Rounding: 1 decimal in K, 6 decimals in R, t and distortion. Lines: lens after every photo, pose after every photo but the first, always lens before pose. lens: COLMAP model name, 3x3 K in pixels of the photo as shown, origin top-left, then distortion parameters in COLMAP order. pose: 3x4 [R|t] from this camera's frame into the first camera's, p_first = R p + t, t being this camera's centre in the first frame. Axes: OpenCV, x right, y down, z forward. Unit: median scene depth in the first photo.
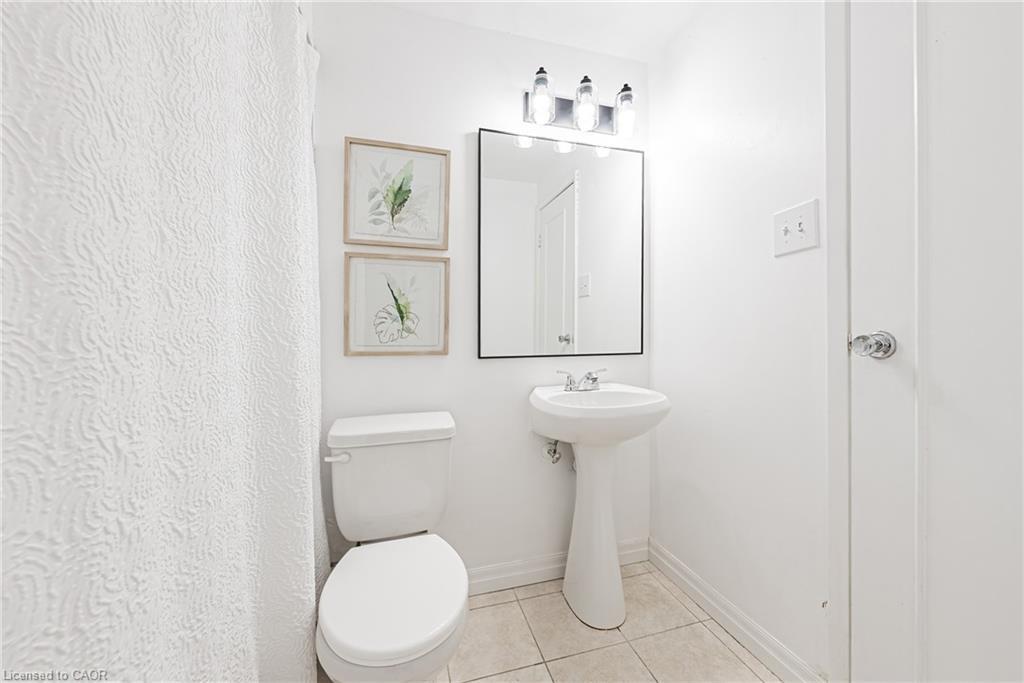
lens RADIAL K [[348.1, 0, 513.1], [0, 348.1, 337.2], [0, 0, 1]] dist [-0.000216, -0.000058]
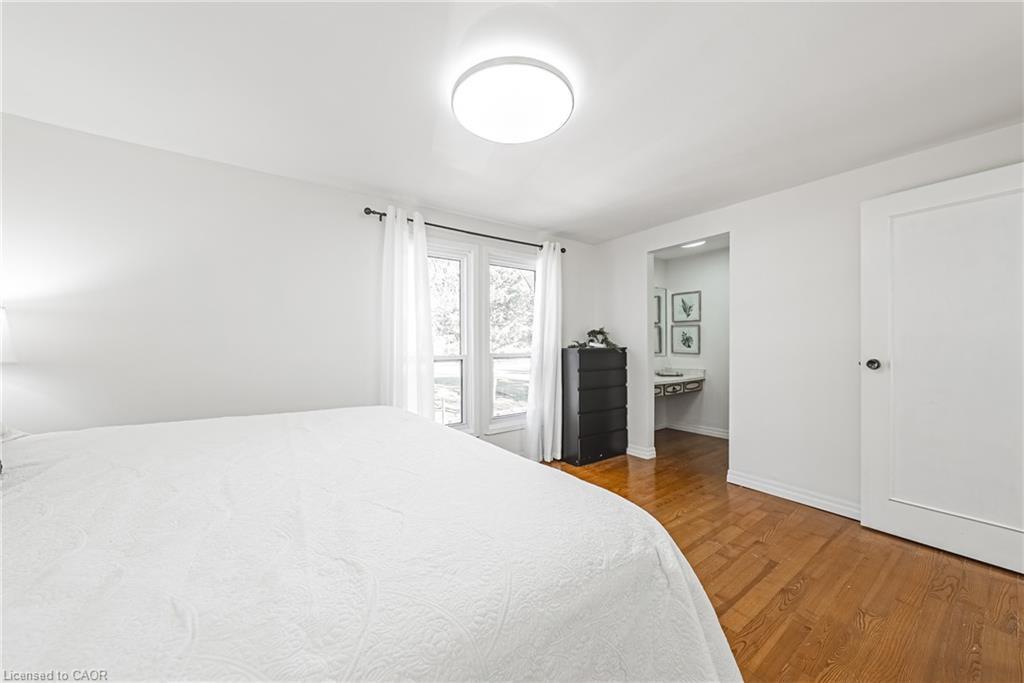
lens RADIAL K [[348.1, 0, 513.1], [0, 348.1, 337.2], [0, 0, 1]] dist [-0.000216, -0.000058]
pose [[0.331795, 0.011996, -0.943275, 2.321489], [0.001578, 0.999911, 0.013272, -0.159995], [0.943350, -0.005892, 0.331746, -1.724157]]
